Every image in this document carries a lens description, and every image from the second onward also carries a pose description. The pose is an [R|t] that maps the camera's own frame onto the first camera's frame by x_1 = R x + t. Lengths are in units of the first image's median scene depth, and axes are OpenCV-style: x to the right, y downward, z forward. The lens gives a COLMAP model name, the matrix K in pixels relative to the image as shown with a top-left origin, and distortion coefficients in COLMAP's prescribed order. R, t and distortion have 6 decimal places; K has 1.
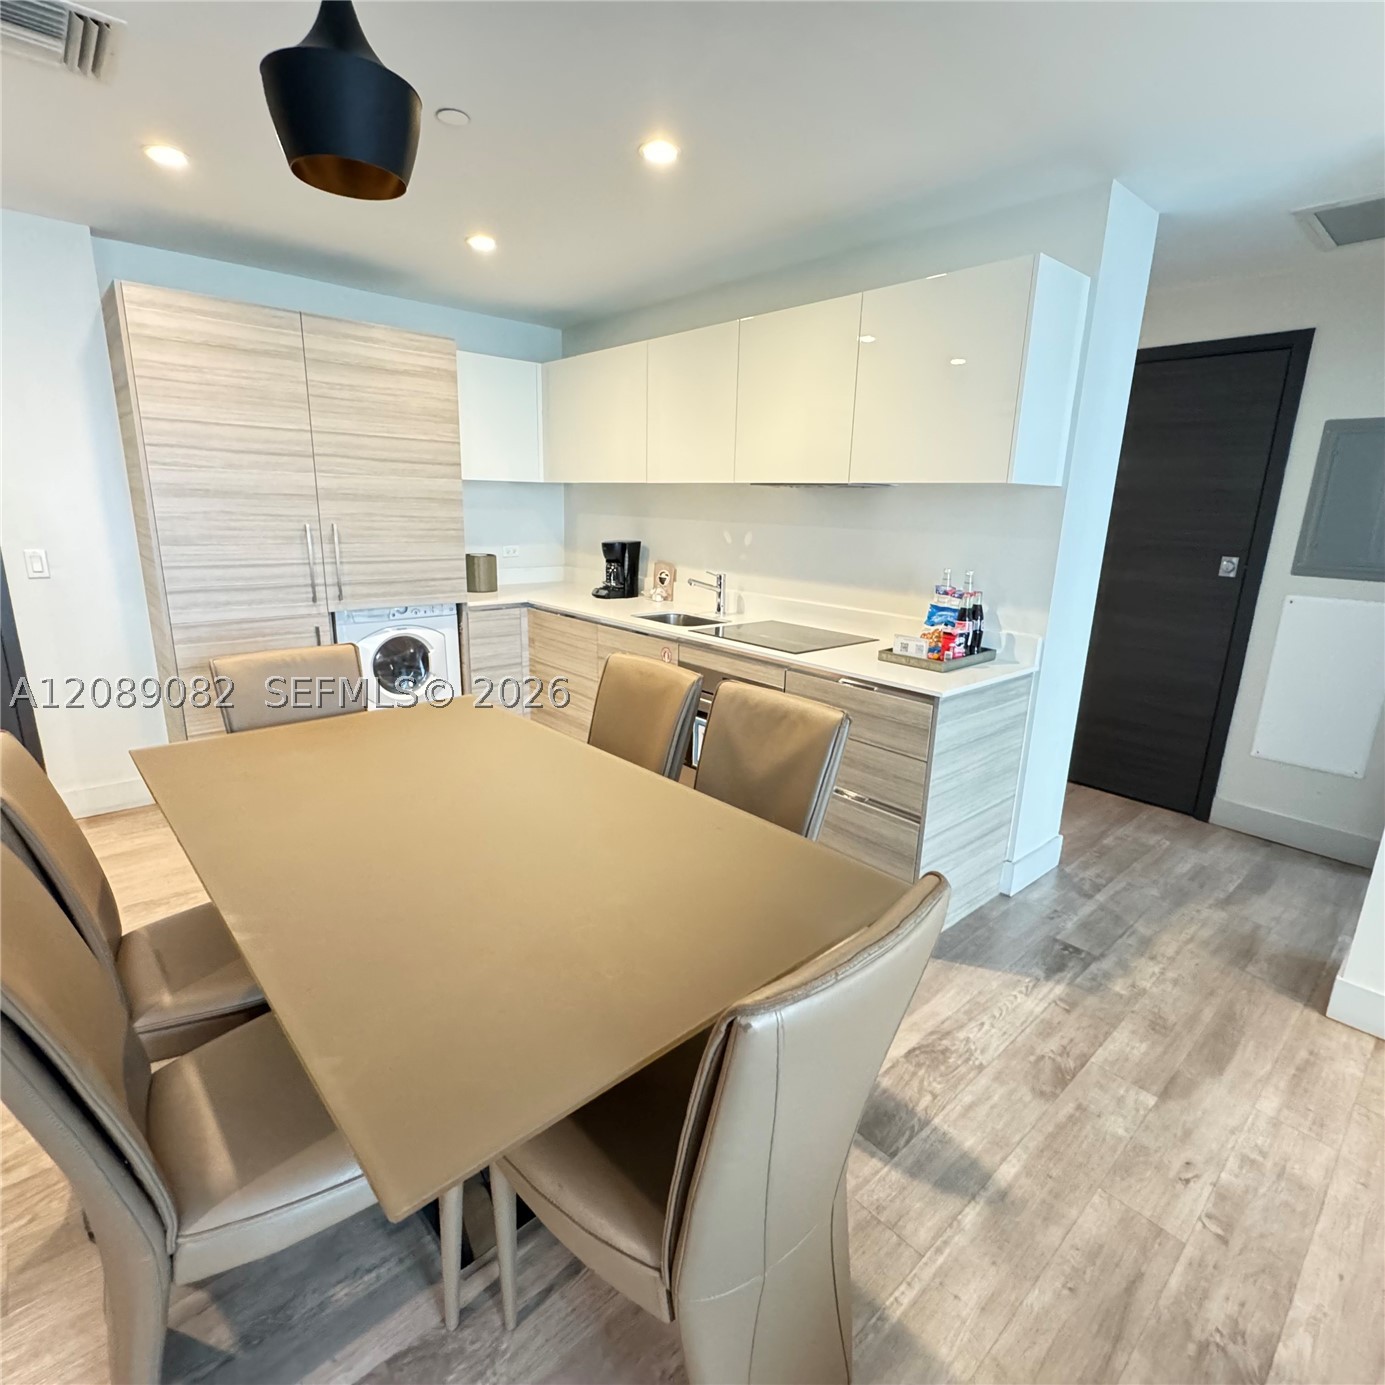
lens RADIAL K [[739.1, 0, 689.8], [0, 739.1, 692.8], [0, 0, 1]] dist [-0.001164, -0.000561]
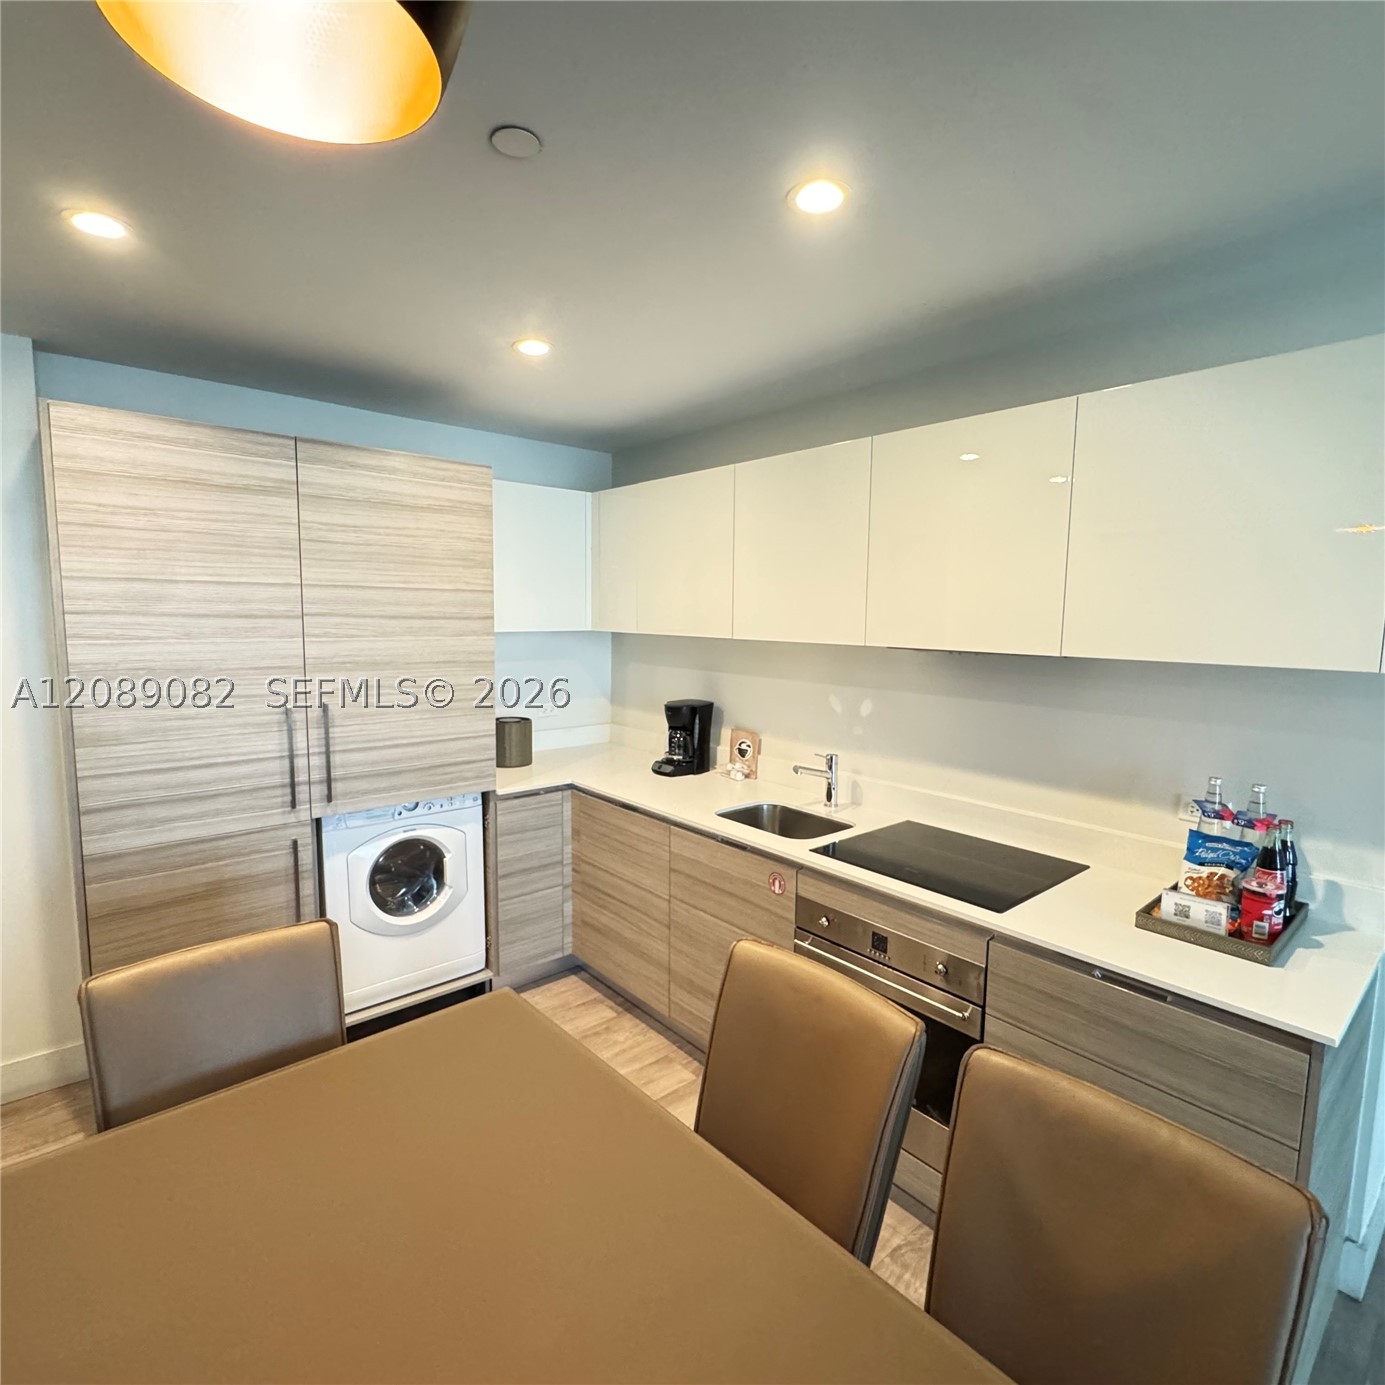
lens RADIAL K [[739.1, 0, 689.0], [0, 739.1, 693.2], [0, 0, 1]] dist [-0.001164, -0.000561]
pose [[0.999789, -0.011708, -0.016903, -0.097110], [0.009205, 0.989935, -0.141225, -0.125879], [0.018387, 0.141040, 0.989833, 0.256406]]
